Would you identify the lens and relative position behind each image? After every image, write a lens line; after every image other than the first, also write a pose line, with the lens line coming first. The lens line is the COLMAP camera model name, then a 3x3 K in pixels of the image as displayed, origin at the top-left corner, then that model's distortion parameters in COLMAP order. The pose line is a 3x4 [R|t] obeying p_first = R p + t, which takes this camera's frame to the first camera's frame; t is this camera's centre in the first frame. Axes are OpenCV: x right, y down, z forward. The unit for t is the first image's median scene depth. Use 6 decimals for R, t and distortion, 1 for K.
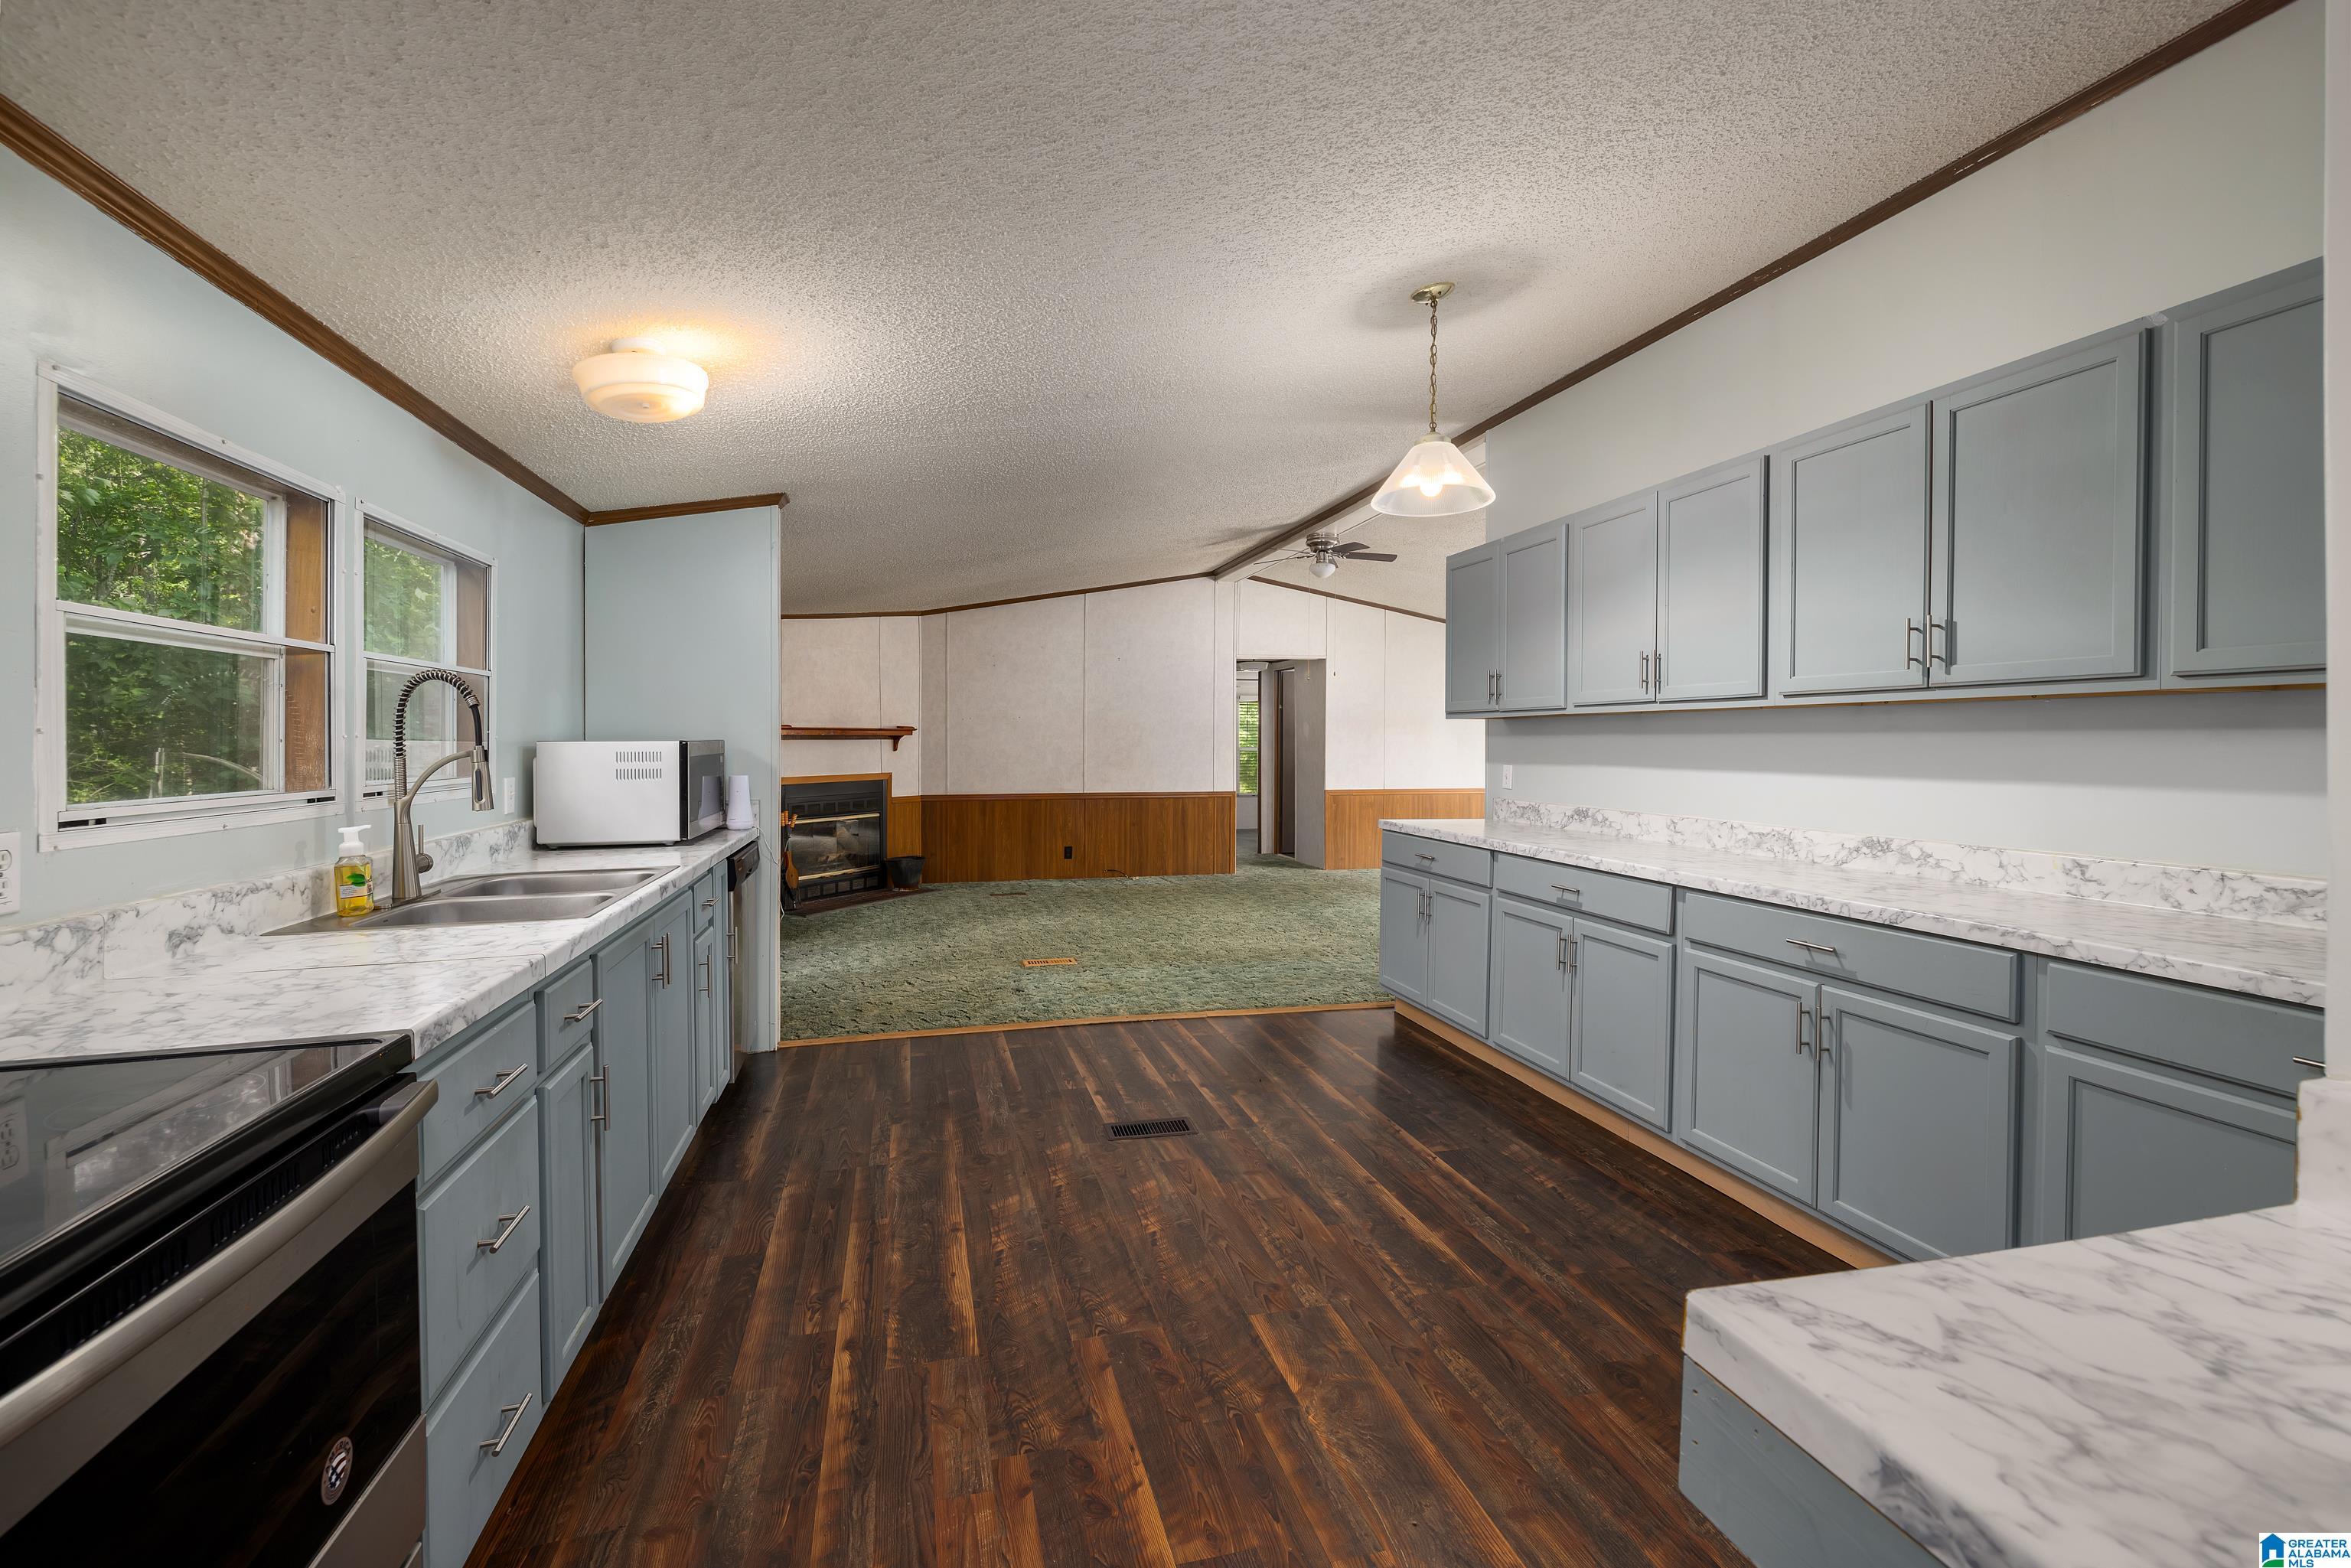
lens RADIAL K [[1013.4, 0, 1165.4], [0, 1013.4, 761.6], [0, 0, 1]] dist [-0.002036, 0.000060]
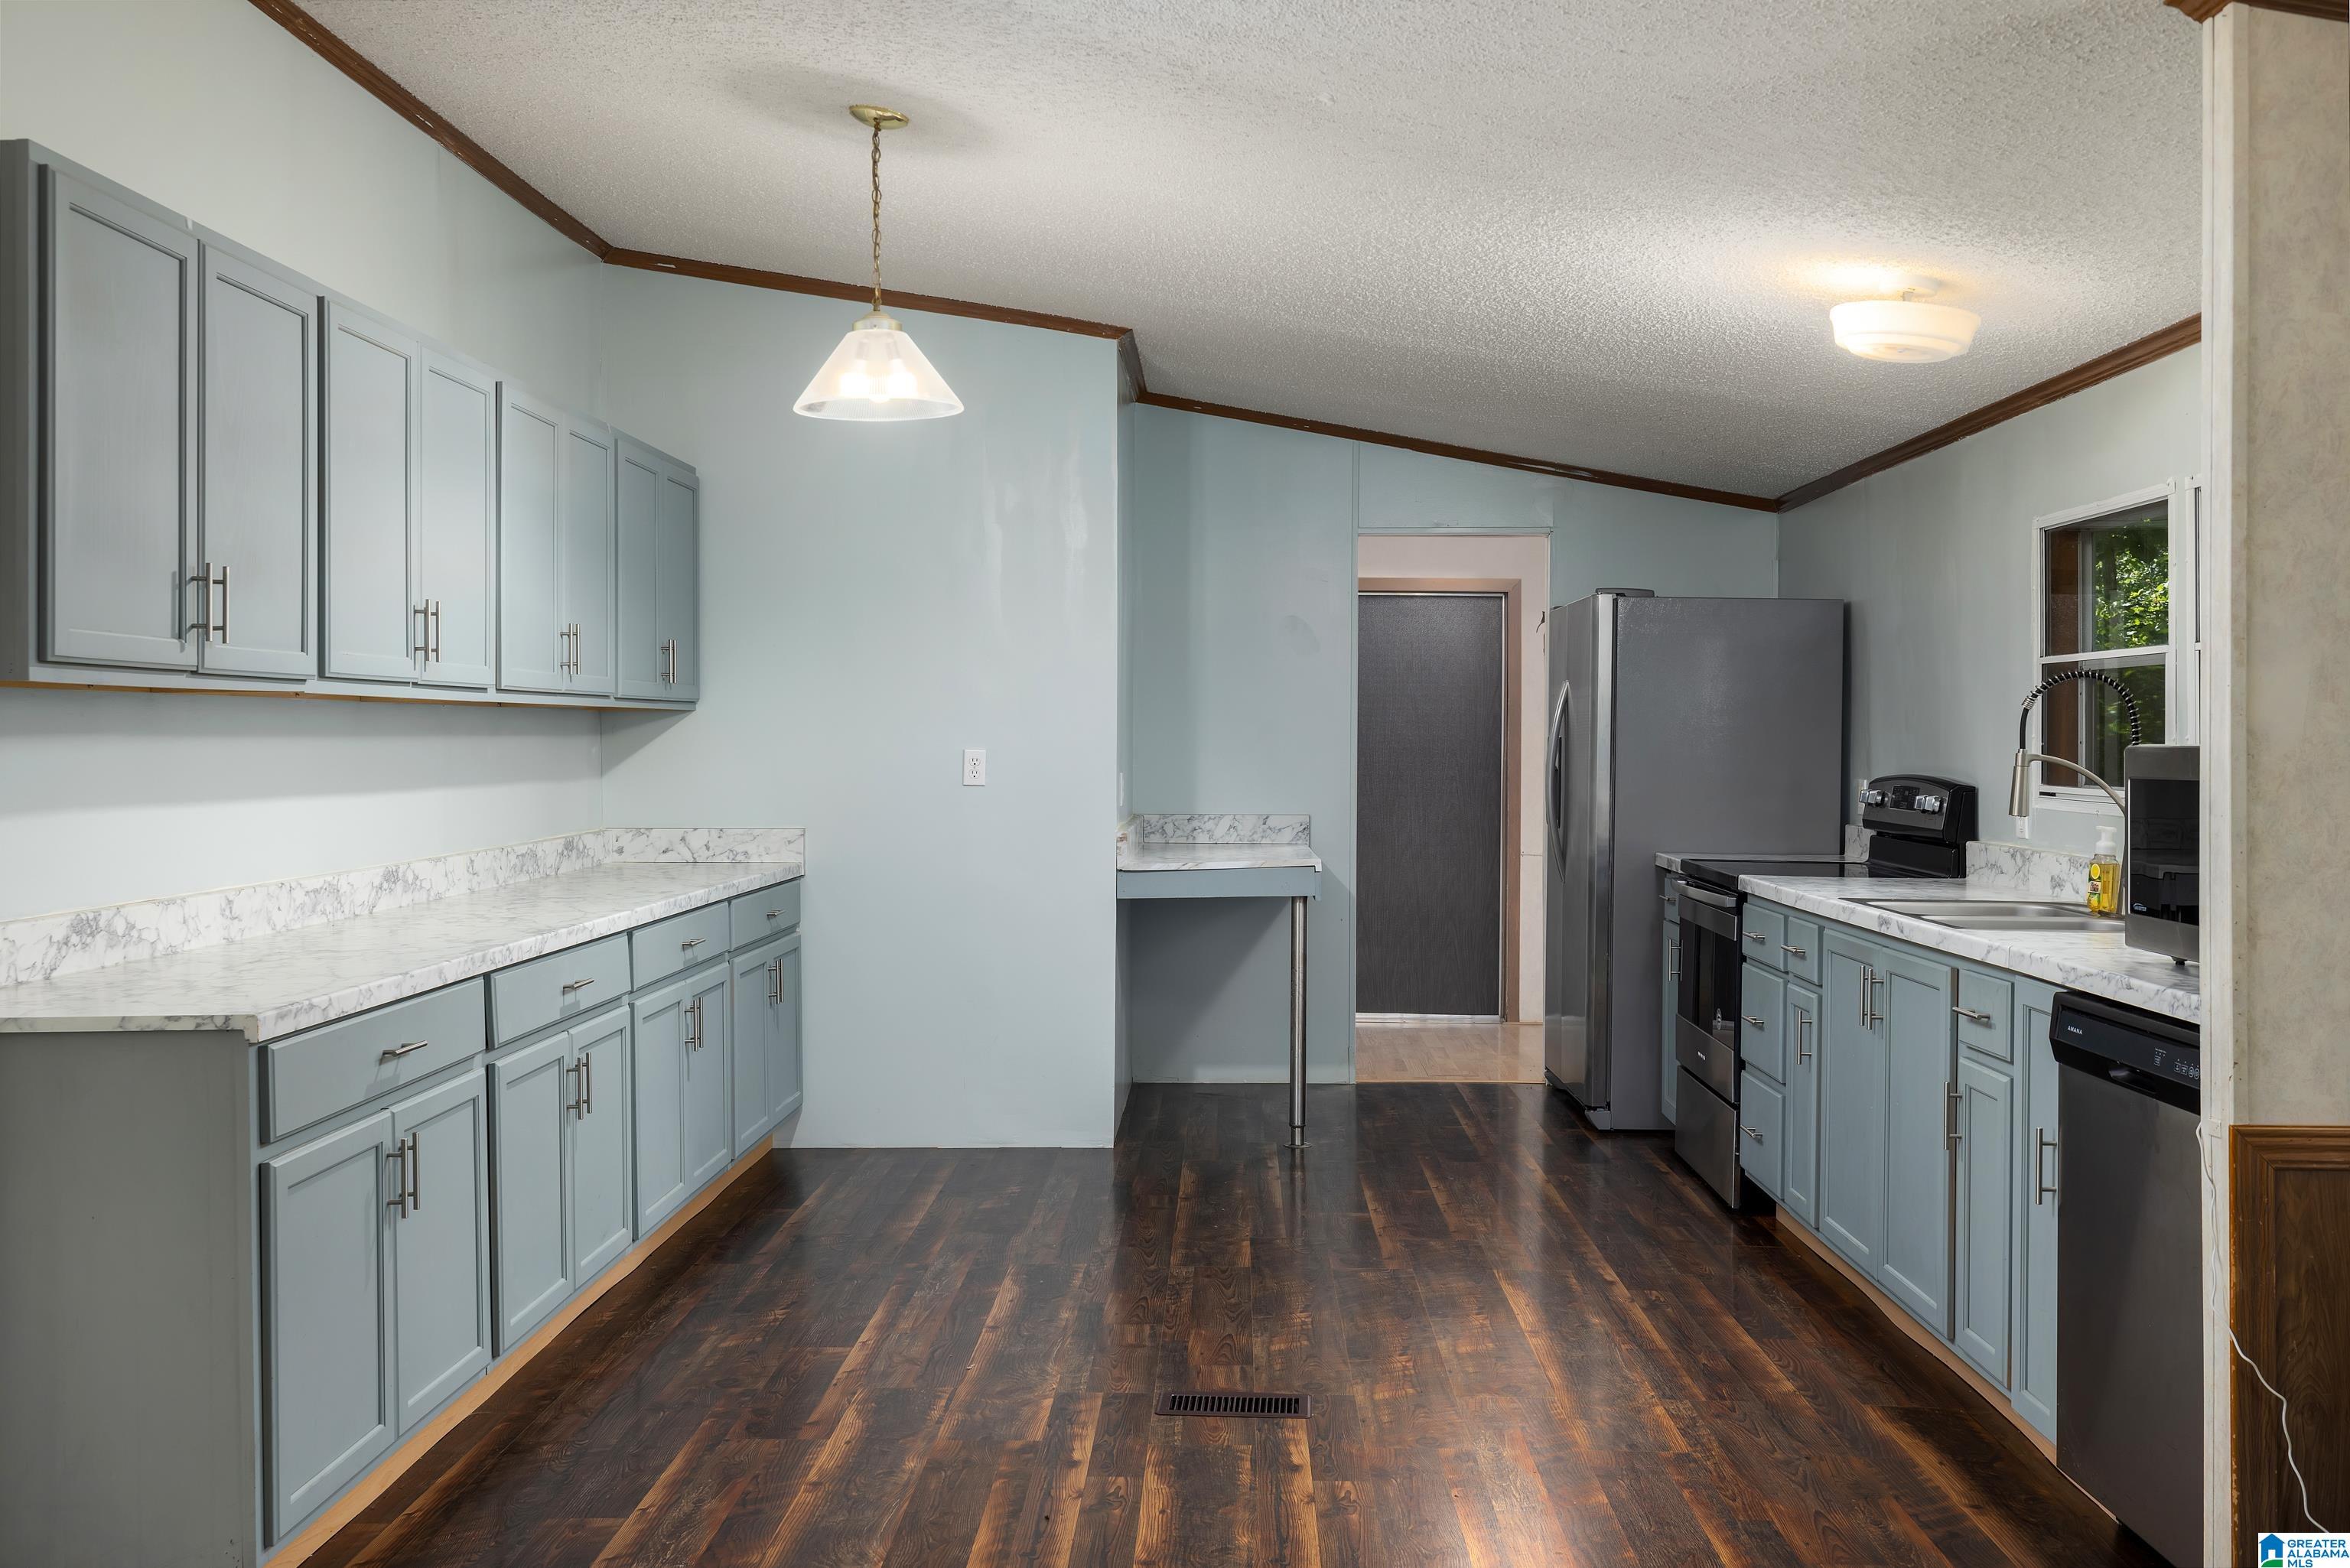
lens RADIAL K [[2160.1, 0, 1171.5], [0, 2160.1, 777.1], [0, 0, 1]] dist [-0.007922, 0.000000]
pose [[-0.961924, -0.003858, 0.273289, -0.359656], [0.007761, 0.999112, 0.041422, -0.060572], [-0.273206, 0.041966, -0.961040, 2.465924]]
